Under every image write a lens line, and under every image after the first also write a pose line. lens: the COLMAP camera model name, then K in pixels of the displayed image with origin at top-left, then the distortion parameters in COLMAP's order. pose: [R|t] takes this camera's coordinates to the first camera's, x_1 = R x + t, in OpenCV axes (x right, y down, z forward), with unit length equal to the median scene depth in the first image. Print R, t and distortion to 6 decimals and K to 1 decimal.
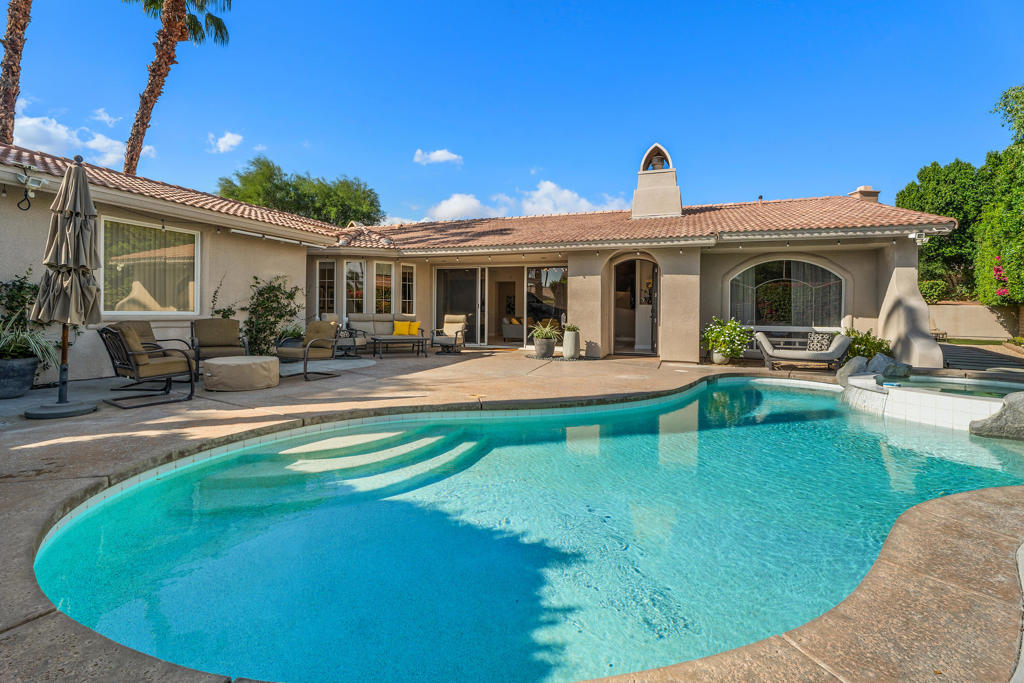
lens RADIAL K [[463.5, 0, 510.4], [0, 463.5, 312.3], [0, 0, 1]] dist [0.001342, 0.000322]
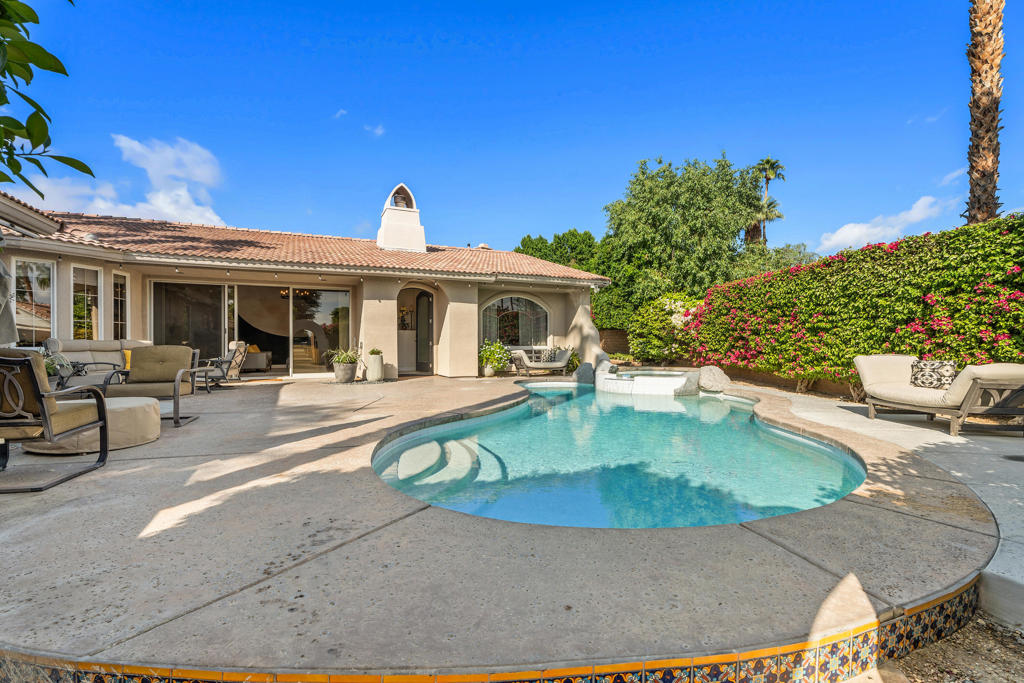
lens RADIAL K [[463.3, 0, 512.0], [0, 463.3, 341.5], [0, 0, 1]] dist [-0.001453, -0.000050]
pose [[0.694635, -0.011687, 0.719267, -0.377255], [0.013955, 0.999899, 0.002771, 0.012293], [-0.719227, 0.008112, 0.694728, 0.074380]]
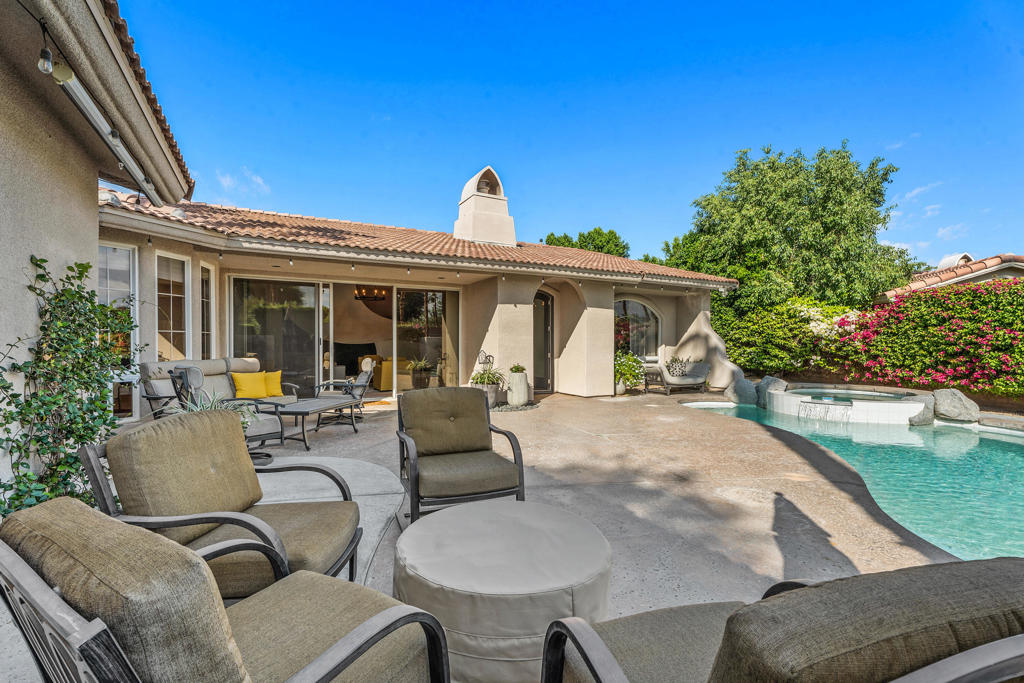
lens RADIAL K [[461.6, 0, 512.0], [0, 461.6, 341.5], [0, 0, 1]] dist [0.000518, 0.000304]
pose [[0.644723, -0.009632, 0.764355, -0.476335], [0.009427, 0.999945, 0.004649, -0.017285], [-0.764358, 0.004208, 0.644778, 0.467393]]
